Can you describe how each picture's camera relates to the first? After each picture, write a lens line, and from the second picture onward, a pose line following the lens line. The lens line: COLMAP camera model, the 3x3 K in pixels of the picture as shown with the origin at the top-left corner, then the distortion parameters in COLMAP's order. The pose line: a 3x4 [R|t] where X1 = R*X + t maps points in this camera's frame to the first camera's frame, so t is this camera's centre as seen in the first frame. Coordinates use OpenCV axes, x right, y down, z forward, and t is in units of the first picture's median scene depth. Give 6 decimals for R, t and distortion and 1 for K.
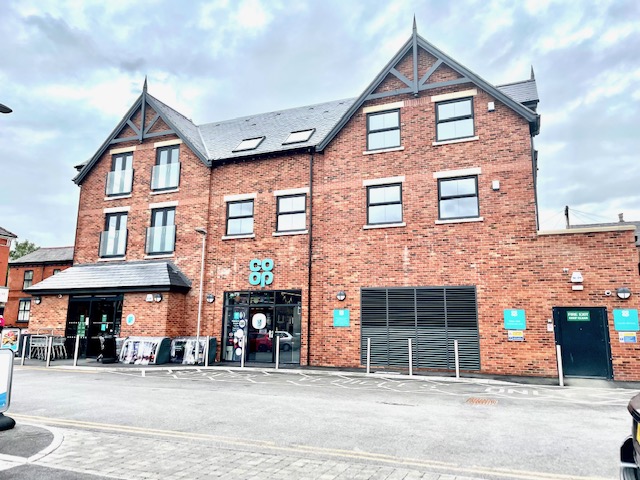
lens RADIAL K [[477.4, 0, 314.2], [0, 477.4, 244.1], [0, 0, 1]] dist [0.048452, -0.038260]
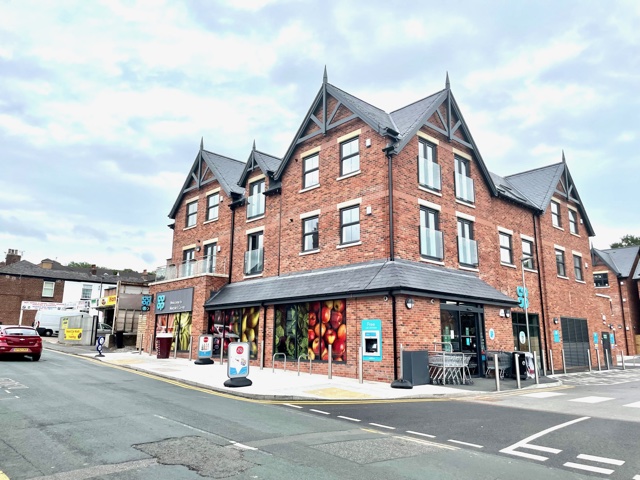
lens RADIAL K [[477.4, 0, 318.1], [0, 477.4, 243.0], [0, 0, 1]] dist [0.048452, -0.038260]
pose [[0.422124, 0.179538, 0.888582, -1.384765], [-0.156650, 0.979894, -0.123570, 0.148008], [-0.892901, -0.087034, 0.441761, 0.877936]]
